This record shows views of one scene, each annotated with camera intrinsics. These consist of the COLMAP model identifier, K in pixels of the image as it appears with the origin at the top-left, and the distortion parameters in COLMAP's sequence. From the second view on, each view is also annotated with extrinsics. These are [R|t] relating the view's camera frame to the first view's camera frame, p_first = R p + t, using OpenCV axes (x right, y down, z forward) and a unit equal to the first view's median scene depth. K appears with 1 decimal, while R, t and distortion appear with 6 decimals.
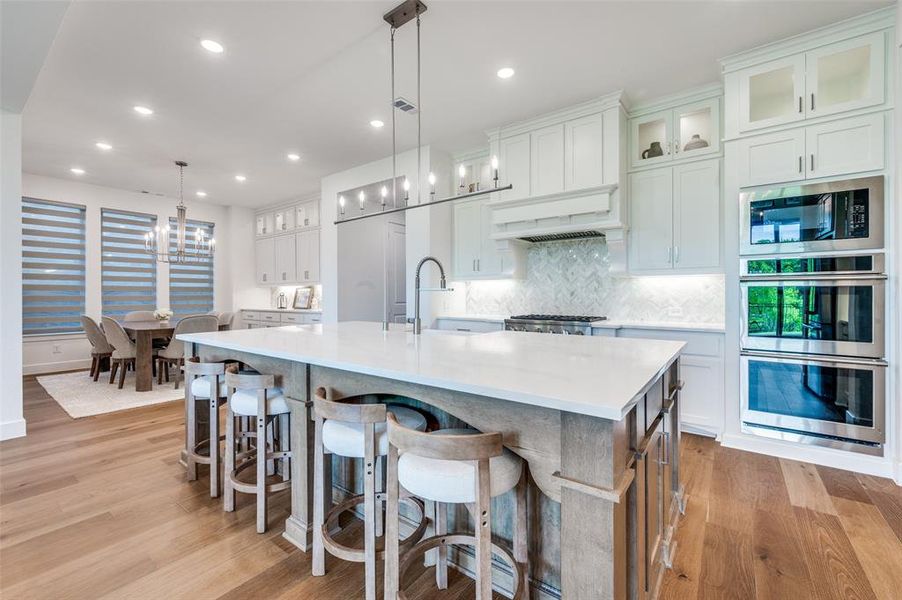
lens RADIAL K [[387.7, 0, 451.8], [0, 387.7, 296.9], [0, 0, 1]] dist [0.000721, -0.000195]
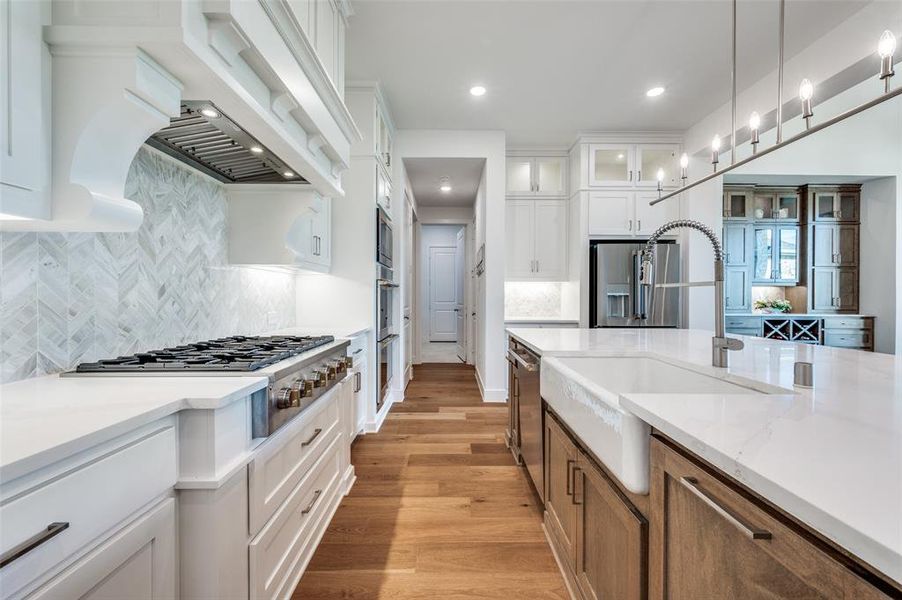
lens RADIAL K [[359.9, 0, 448.4], [0, 359.9, 300.3], [0, 0, 1]] dist [-0.000865, 0.000130]
pose [[-0.607546, -0.006699, 0.794257, -0.114841], [0.003247, 0.999935, 0.010918, -0.001518], [-0.794278, 0.009212, -0.607484, 0.708417]]
